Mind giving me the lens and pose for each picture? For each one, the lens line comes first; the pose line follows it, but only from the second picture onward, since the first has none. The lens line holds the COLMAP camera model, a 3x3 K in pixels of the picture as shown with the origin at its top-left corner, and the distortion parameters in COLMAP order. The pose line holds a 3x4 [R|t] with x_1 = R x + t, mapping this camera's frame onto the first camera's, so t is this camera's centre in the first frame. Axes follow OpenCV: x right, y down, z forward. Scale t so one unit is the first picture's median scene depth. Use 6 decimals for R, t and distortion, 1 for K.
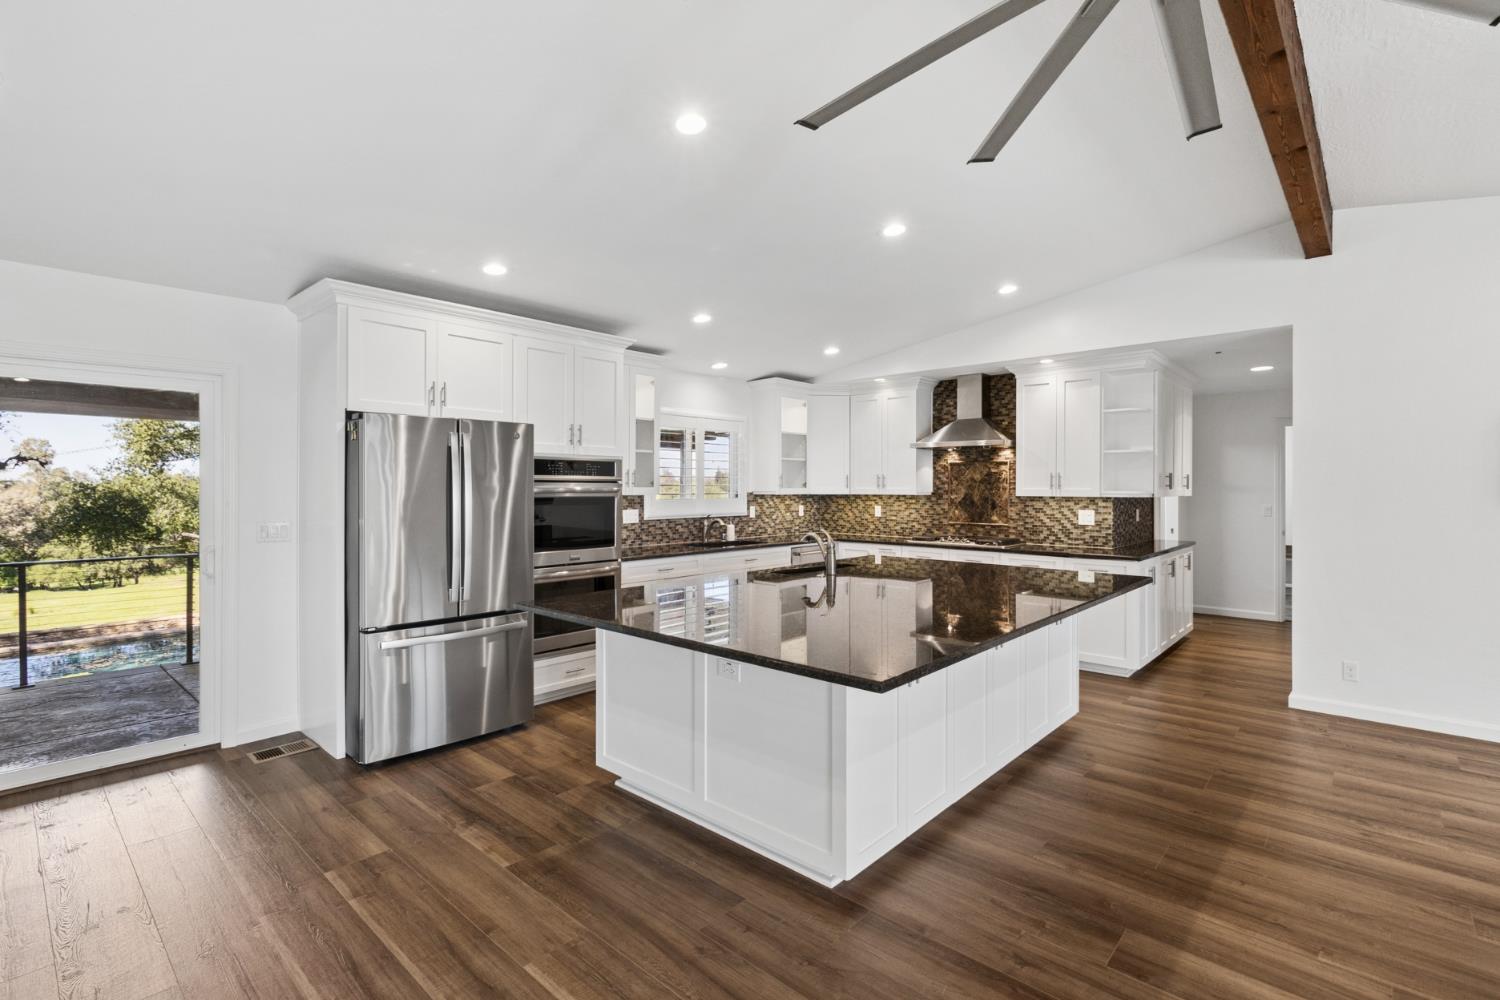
lens RADIAL K [[698.9, 0, 757.2], [0, 698.9, 487.6], [0, 0, 1]] dist [0.000527, -0.000313]
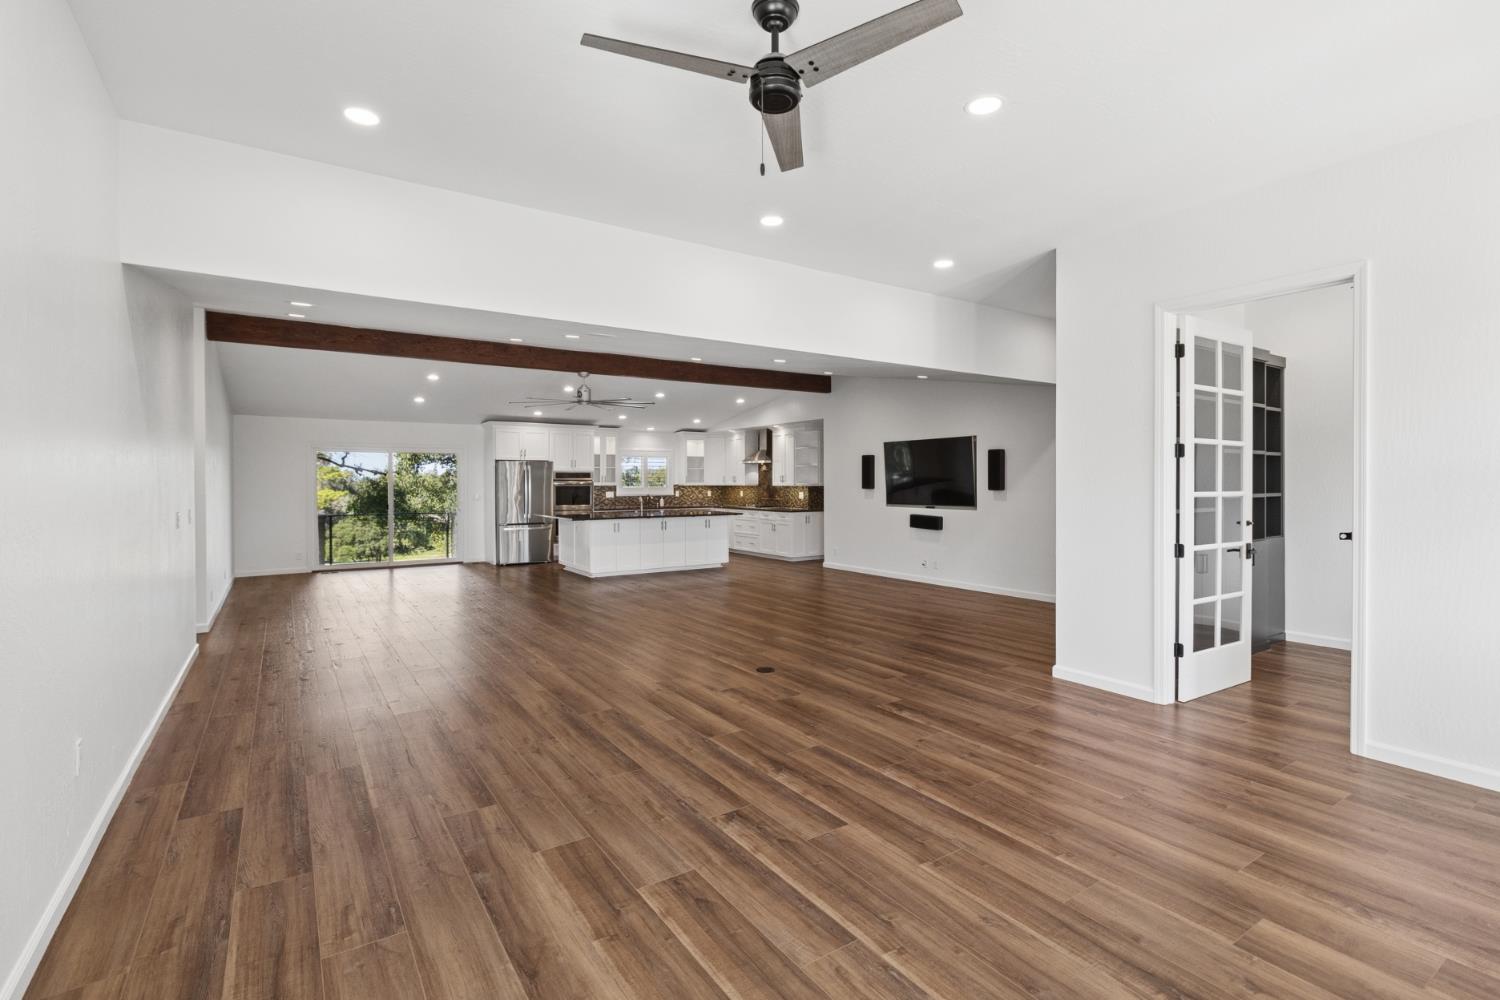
lens RADIAL K [[705.1, 0, 758.2], [0, 705.1, 496.8], [0, 0, 1]] dist [0.000950, -0.000335]
pose [[0.971264, 0.001803, -0.237998, 0.777305], [0.003273, 0.999776, 0.020931, -0.000109], [0.237983, -0.021109, 0.971040, -1.071682]]
